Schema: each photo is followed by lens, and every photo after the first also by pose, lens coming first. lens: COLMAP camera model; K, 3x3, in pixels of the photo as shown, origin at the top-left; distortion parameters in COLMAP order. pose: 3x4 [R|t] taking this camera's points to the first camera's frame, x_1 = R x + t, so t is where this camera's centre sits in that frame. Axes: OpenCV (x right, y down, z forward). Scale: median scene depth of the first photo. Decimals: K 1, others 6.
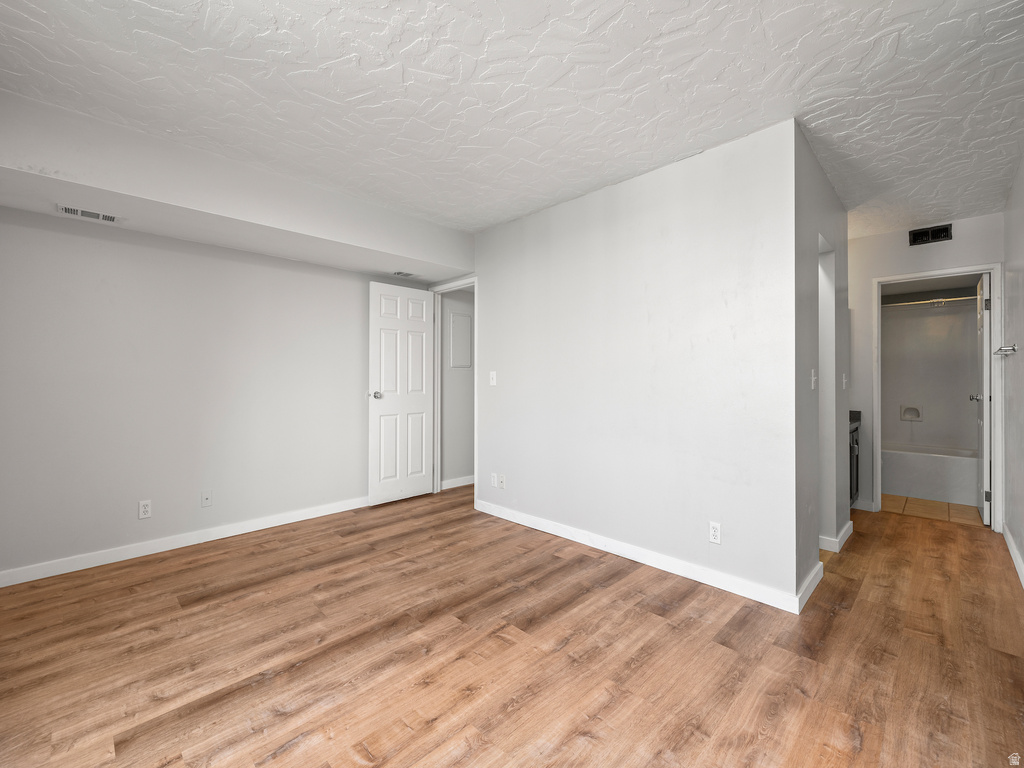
lens RADIAL K [[428.0, 0, 517.2], [0, 428.0, 373.2], [0, 0, 1]] dist [-0.002676, 0.000226]
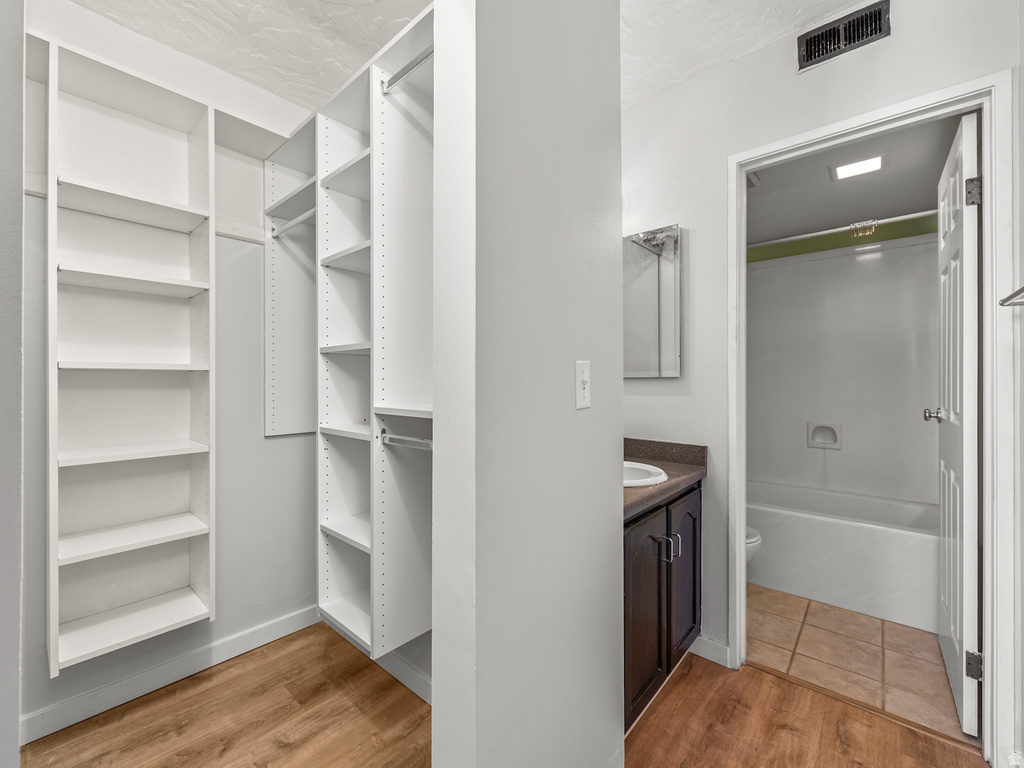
lens RADIAL K [[428.0, 0, 513.0], [0, 428.0, 377.4], [0, 0, 1]] dist [-0.002676, 0.000226]
pose [[0.997071, -0.003537, 0.076393, 0.228879], [0.003157, 0.999982, 0.005091, 0.004812], [-0.076410, -0.004835, 0.997065, 0.226345]]
